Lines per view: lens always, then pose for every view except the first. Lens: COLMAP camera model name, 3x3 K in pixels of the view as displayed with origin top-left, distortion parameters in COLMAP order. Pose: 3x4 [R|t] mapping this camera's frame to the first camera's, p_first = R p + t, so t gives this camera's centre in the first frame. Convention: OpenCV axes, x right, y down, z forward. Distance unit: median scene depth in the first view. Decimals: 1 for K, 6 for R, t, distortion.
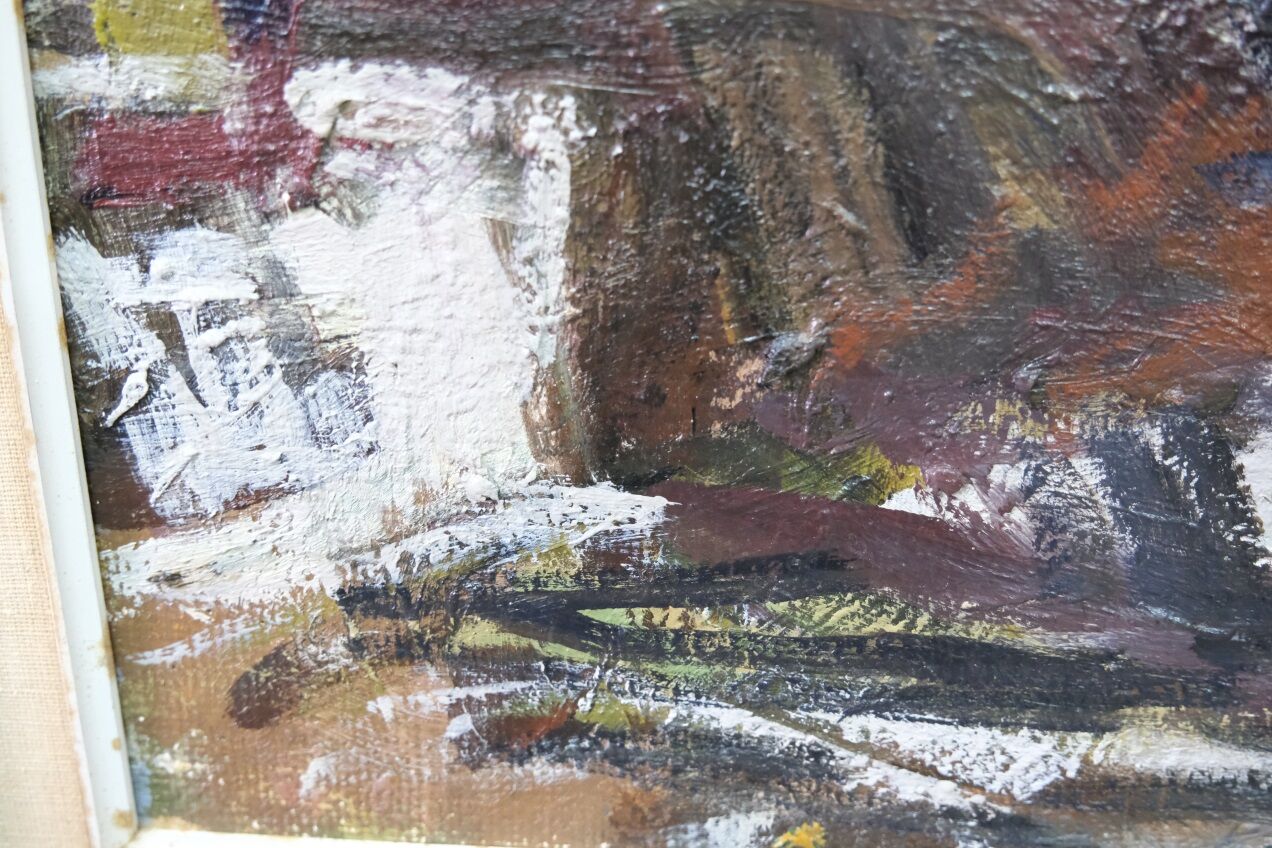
lens RADIAL K [[1330.1, 0, 645.2], [0, 1330.1, 392.0], [0, 0, 1]] dist [-0.030362, 0.000000]
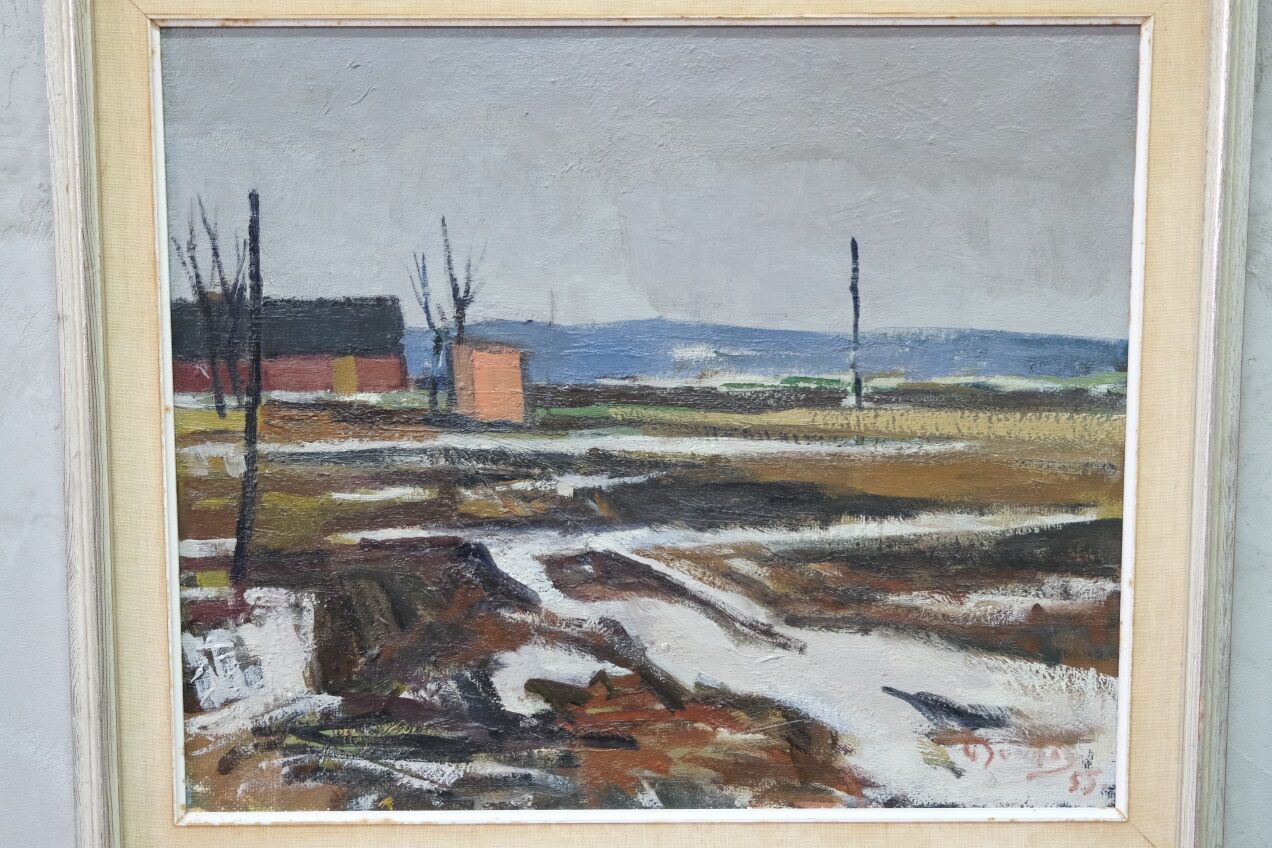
lens RADIAL K [[1932.7, 0, 623.1], [0, 1932.7, 419.0], [0, 0, 1]] dist [0.006468, 0.000000]
pose [[0.997836, -0.029732, 0.058641, 0.519128], [0.042695, 0.971289, -0.234038, 0.638225], [-0.049999, 0.236036, 0.970457, -4.581769]]
